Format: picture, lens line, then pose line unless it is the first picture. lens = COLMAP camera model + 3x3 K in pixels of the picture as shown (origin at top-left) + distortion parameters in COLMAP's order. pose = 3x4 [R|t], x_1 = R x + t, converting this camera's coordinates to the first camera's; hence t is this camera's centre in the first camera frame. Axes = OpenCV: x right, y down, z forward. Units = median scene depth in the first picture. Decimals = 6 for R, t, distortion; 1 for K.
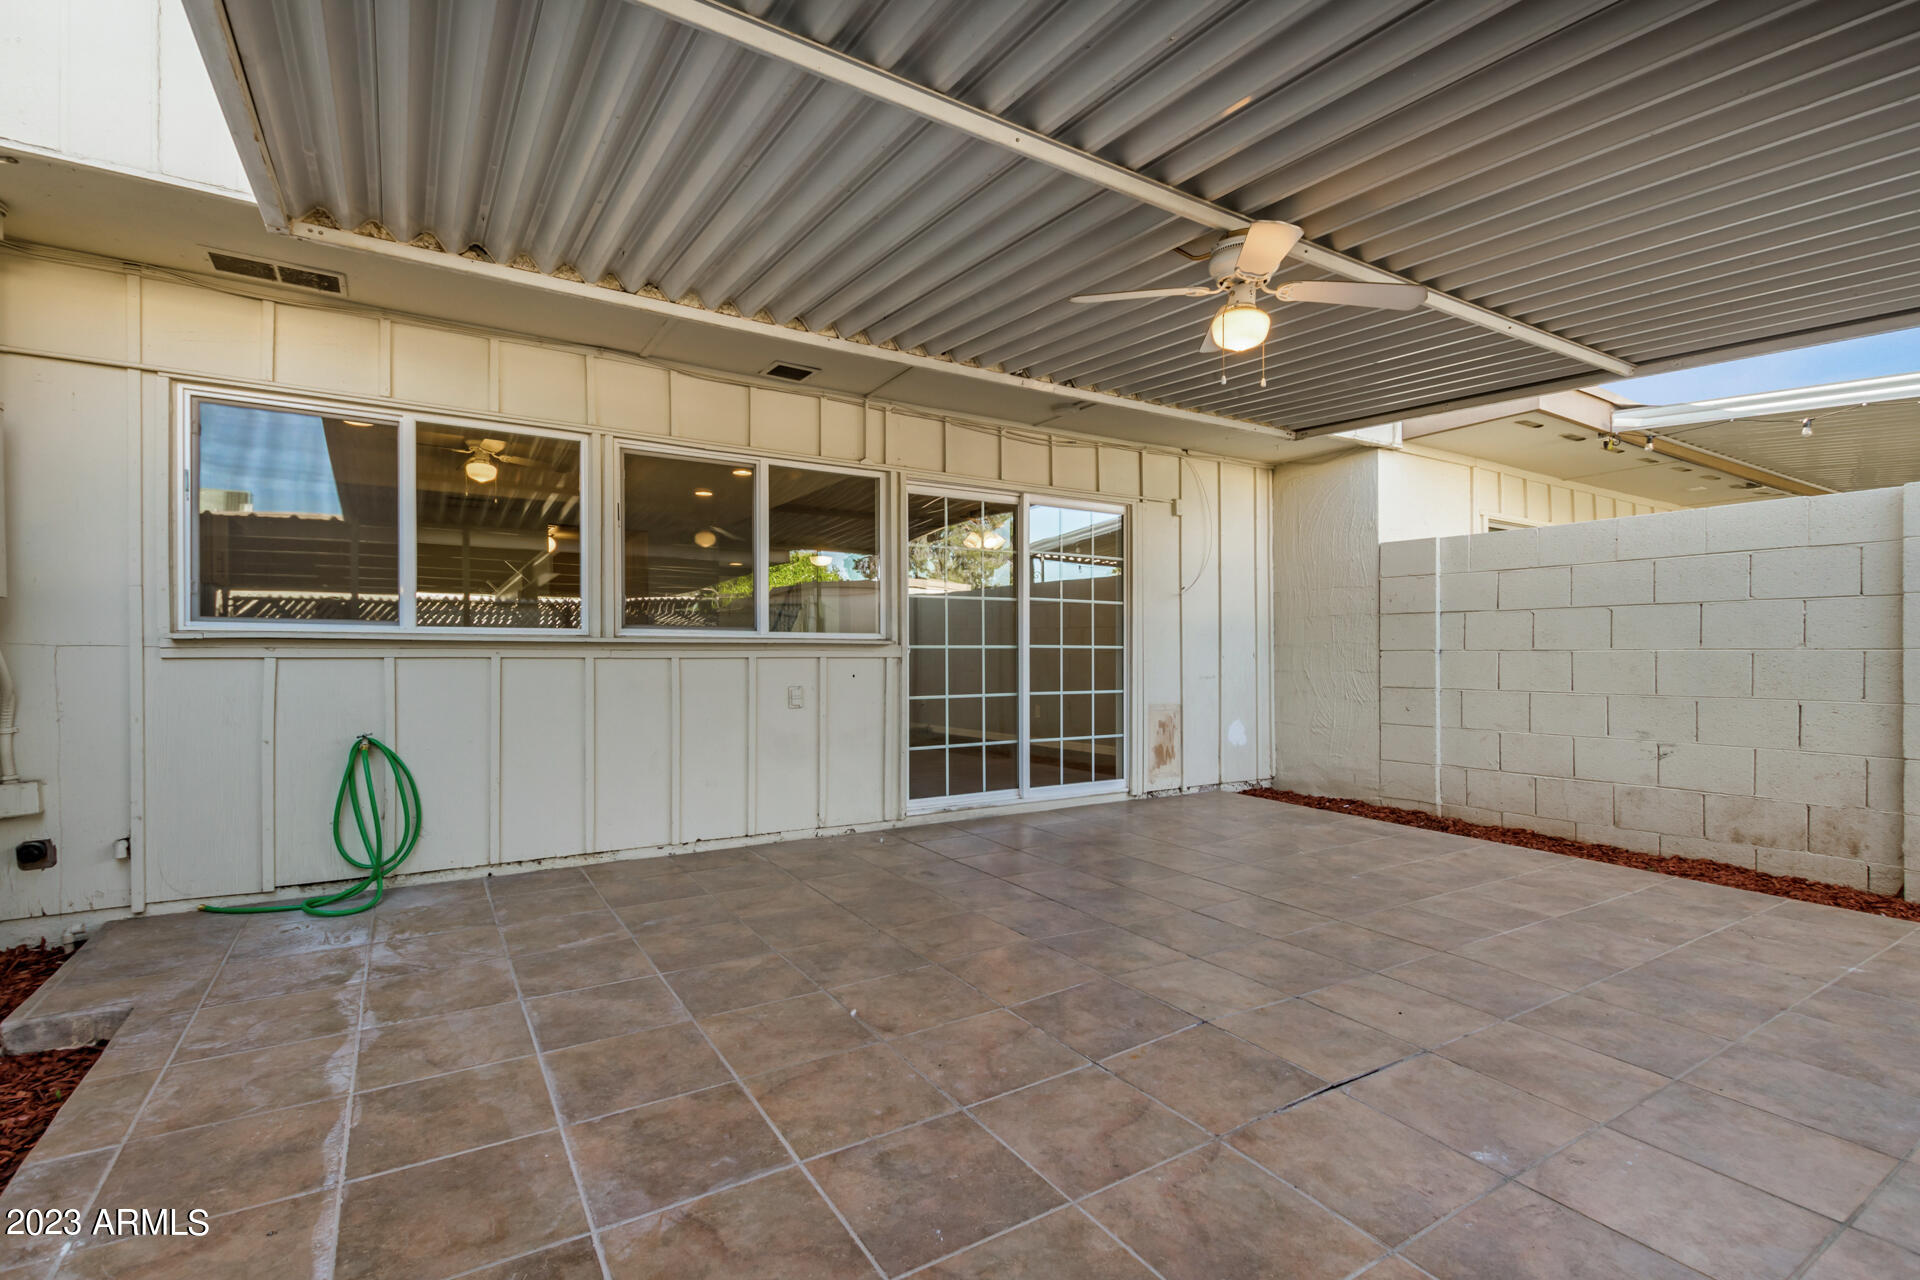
lens RADIAL K [[886.7, 0, 931.6], [0, 886.7, 664.1], [0, 0, 1]] dist [0.003128, 0.000148]
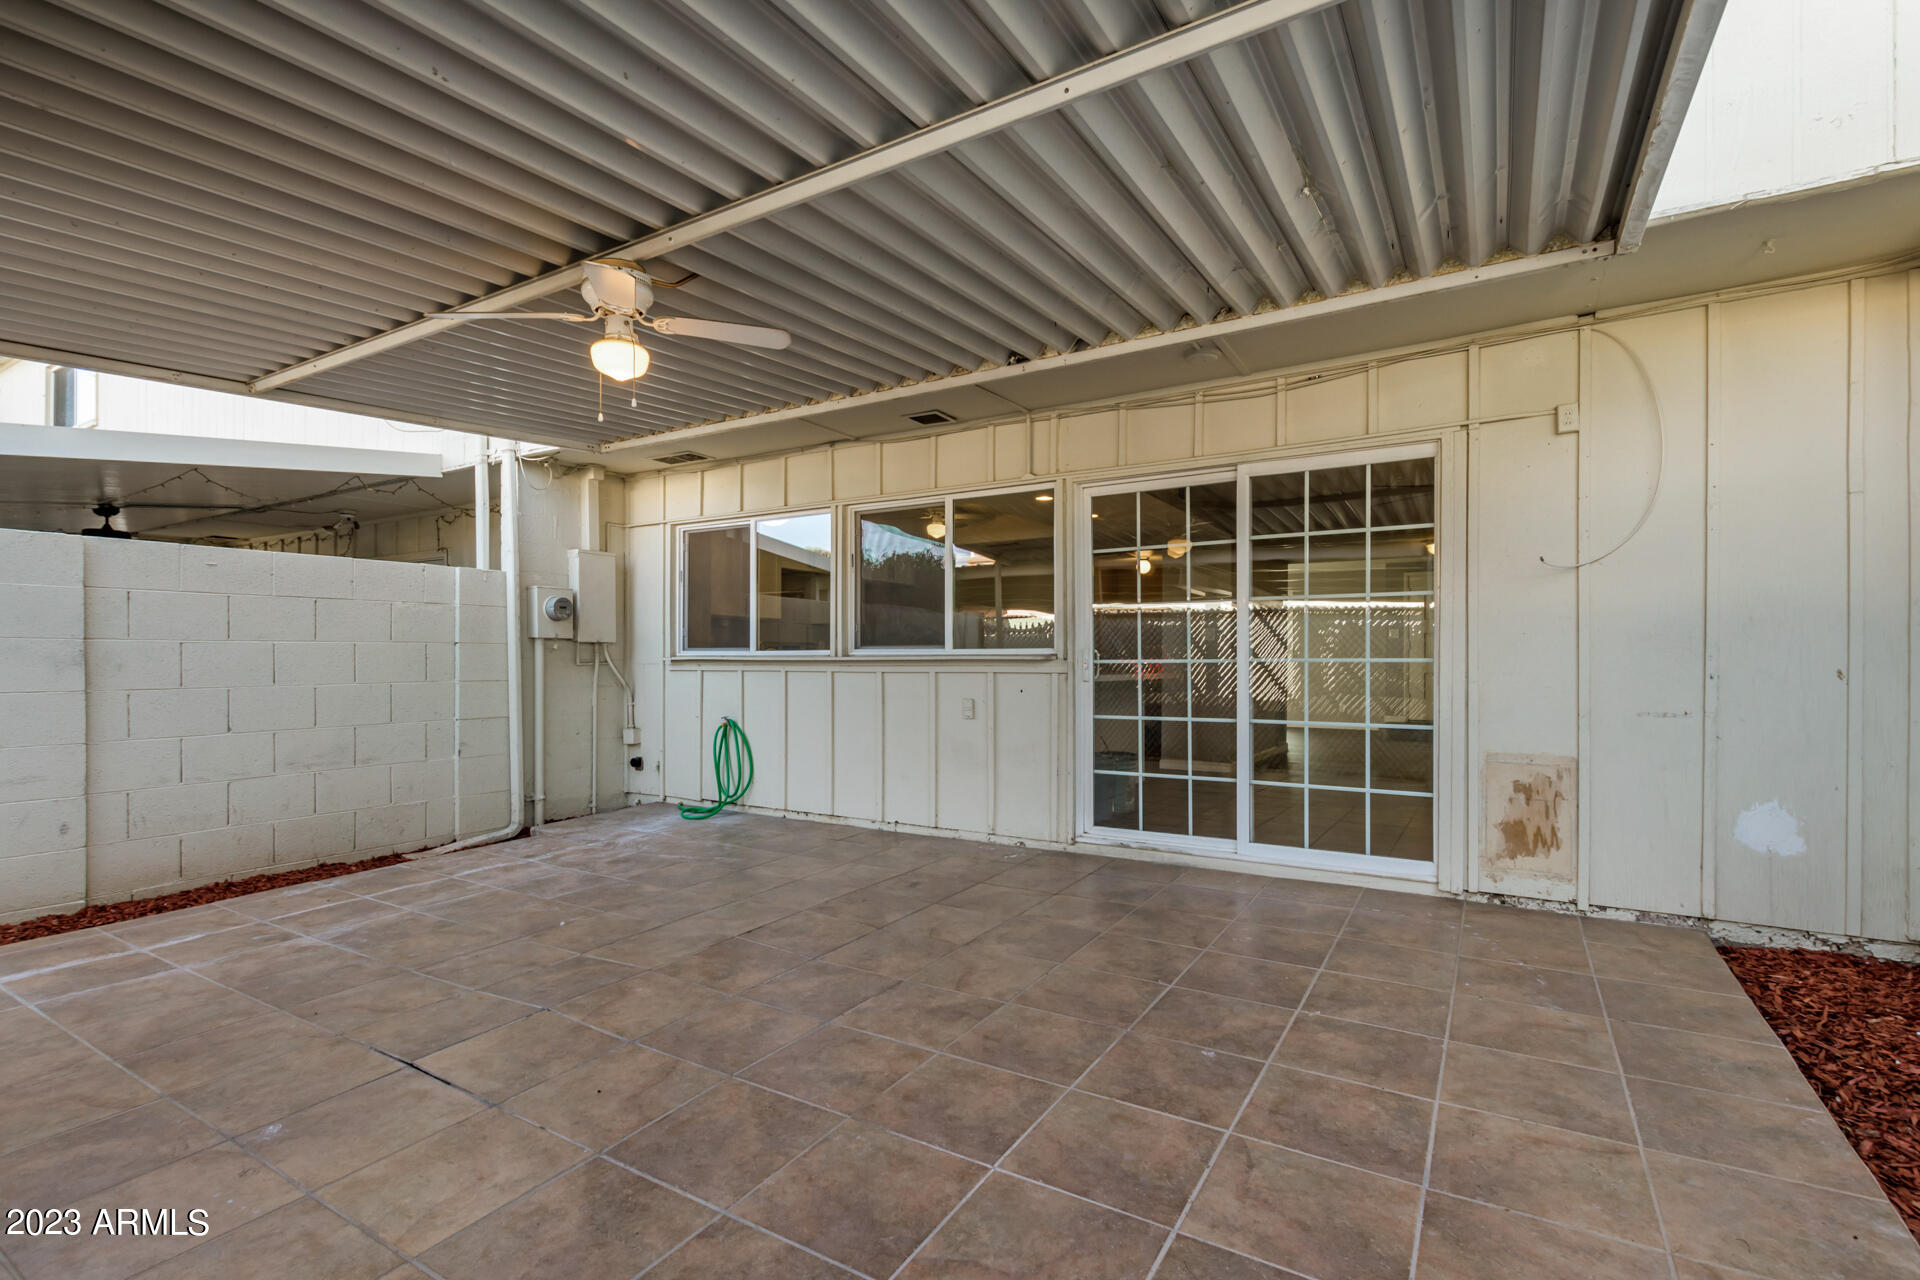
lens RADIAL K [[874.6, 0, 959.6], [0, 874.6, 654.3], [0, 0, 1]] dist [0.004085, -0.004588]
pose [[0.457983, -0.006146, -0.888940, 0.953679], [-0.008198, 0.999904, -0.011137, -0.020289], [0.888923, 0.012388, 0.457888, 0.597984]]
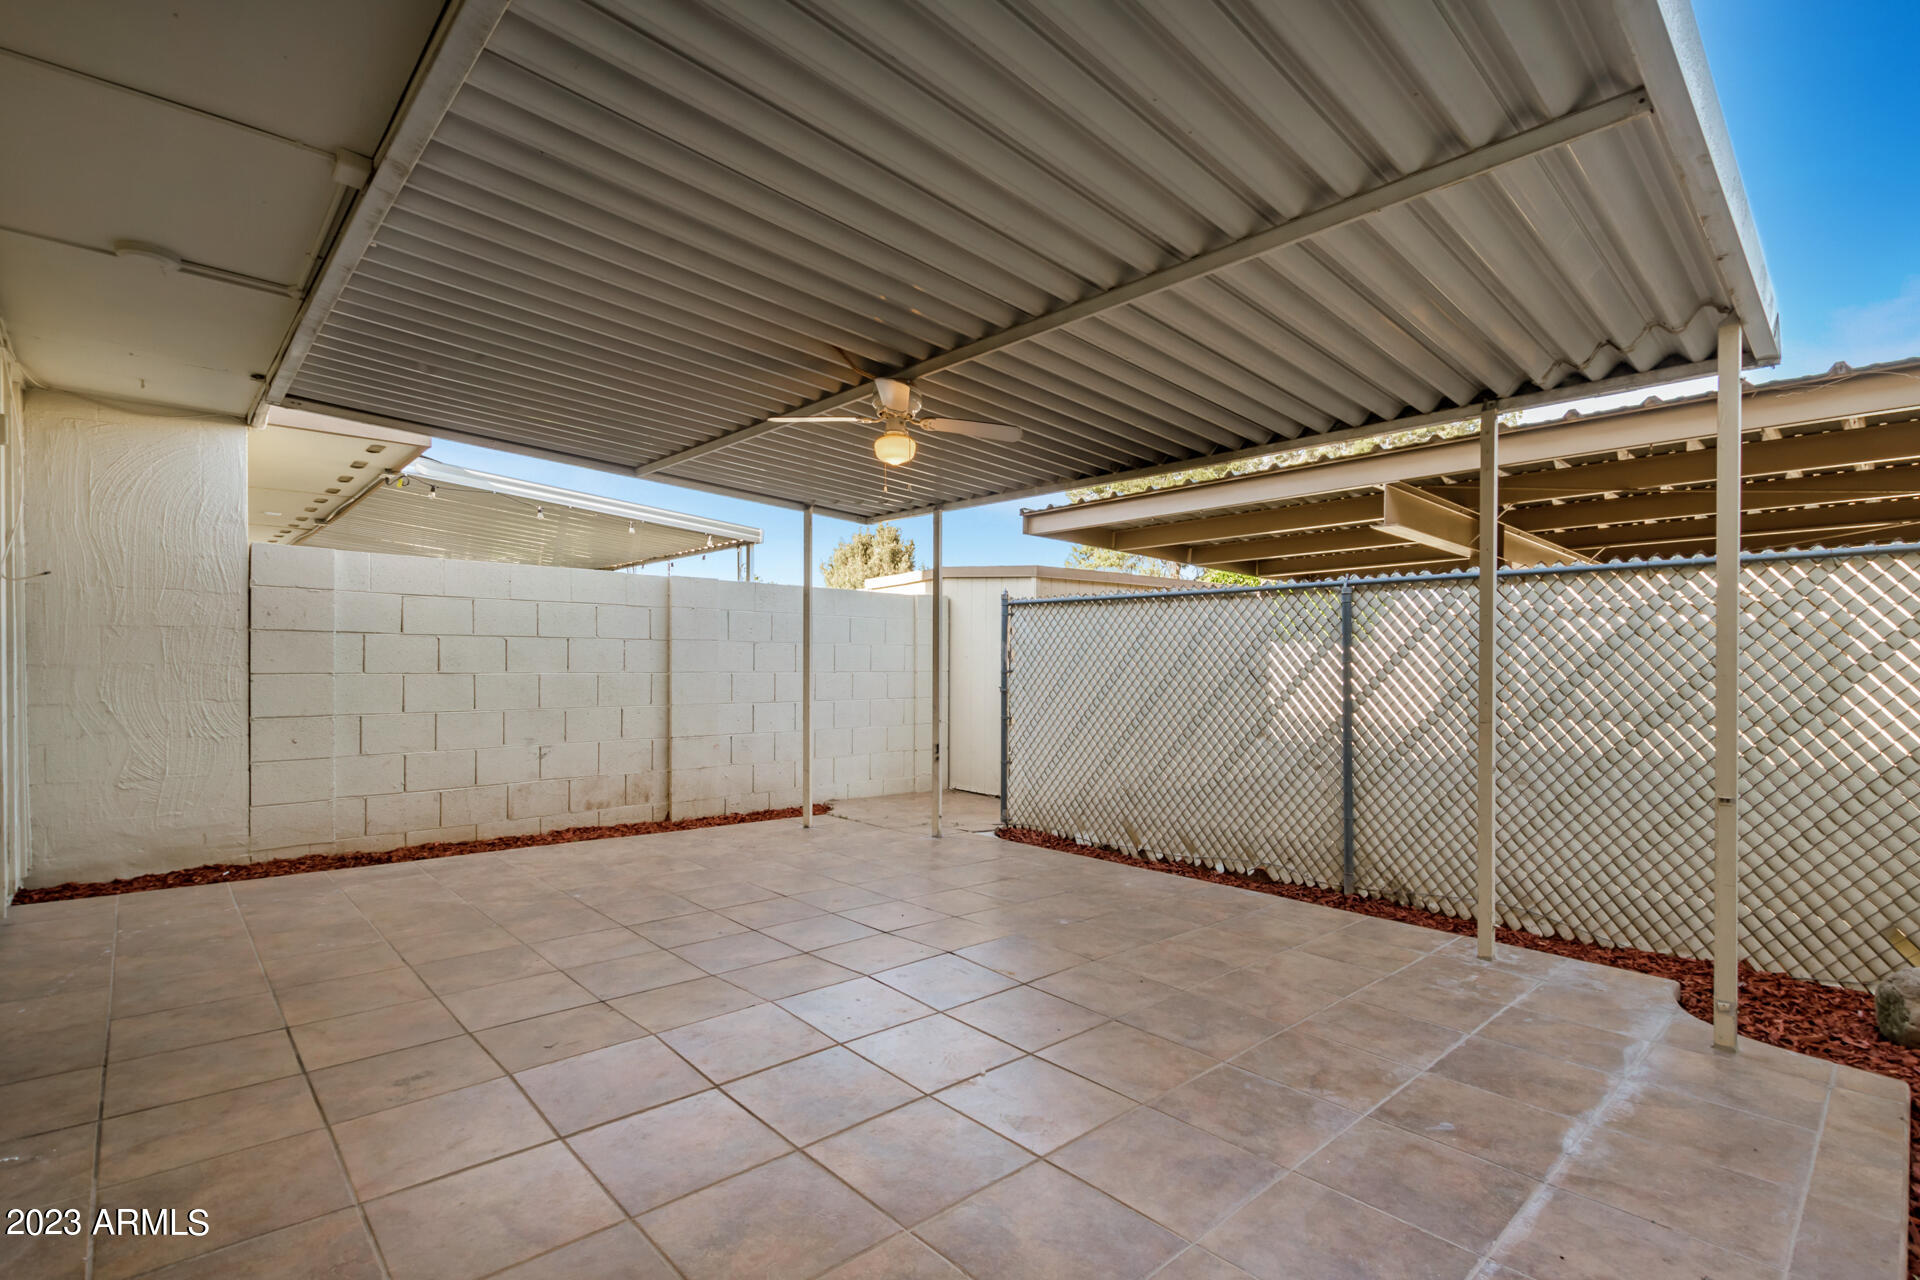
lens RADIAL K [[901.5, 0, 973.9], [0, 901.5, 660.0], [0, 0, 1]] dist [0.003345, -0.000261]
pose [[-0.220674, 0.000387, 0.975348, -0.684148], [0.007120, 0.999974, 0.001214, -0.037074], [-0.975322, 0.007212, -0.220671, 0.798341]]
